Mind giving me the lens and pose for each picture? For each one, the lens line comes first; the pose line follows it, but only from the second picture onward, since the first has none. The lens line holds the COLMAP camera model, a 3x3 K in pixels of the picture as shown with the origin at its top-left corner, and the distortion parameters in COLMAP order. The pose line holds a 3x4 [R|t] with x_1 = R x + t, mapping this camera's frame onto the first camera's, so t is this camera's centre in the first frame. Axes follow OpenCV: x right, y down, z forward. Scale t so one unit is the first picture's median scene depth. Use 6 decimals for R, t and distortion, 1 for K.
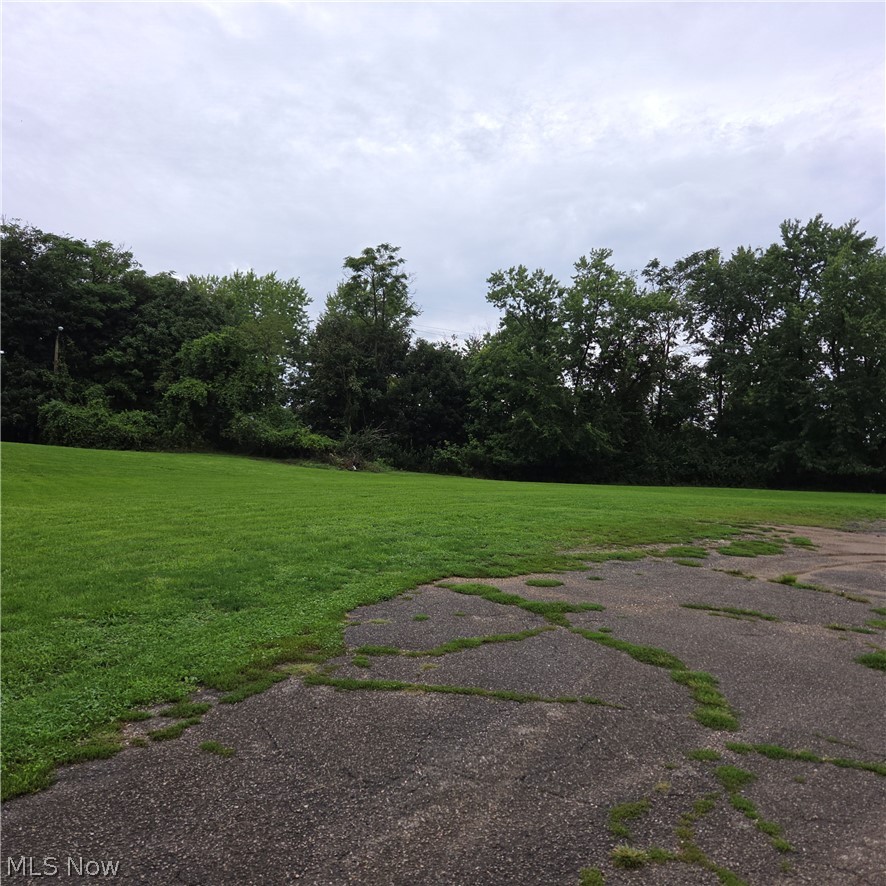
lens RADIAL K [[787.9, 0, 447.3], [0, 787.9, 449.5], [0, 0, 1]] dist [0.091236, -0.080124]
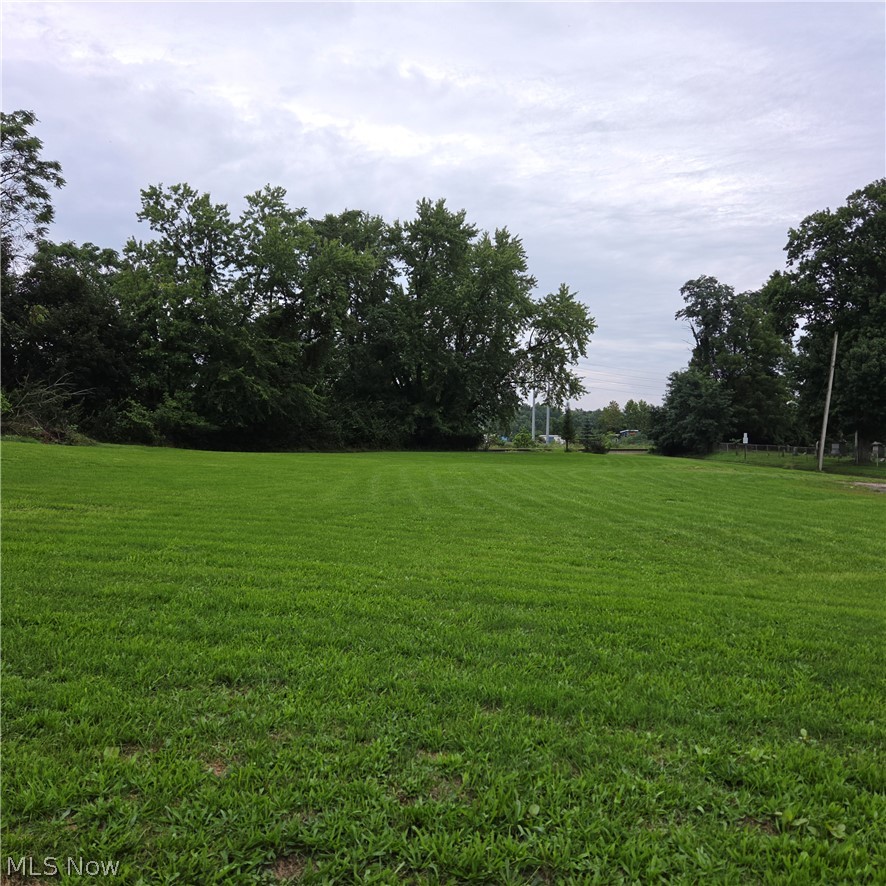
lens RADIAL K [[787.9, 0, 448.7], [0, 787.9, 439.3], [0, 0, 1]] dist [0.091236, -0.080124]
pose [[0.696091, -0.016851, 0.717756, -0.325061], [-0.021660, 0.998777, 0.044454, -0.013459], [-0.717627, -0.046490, 0.694874, 0.228925]]
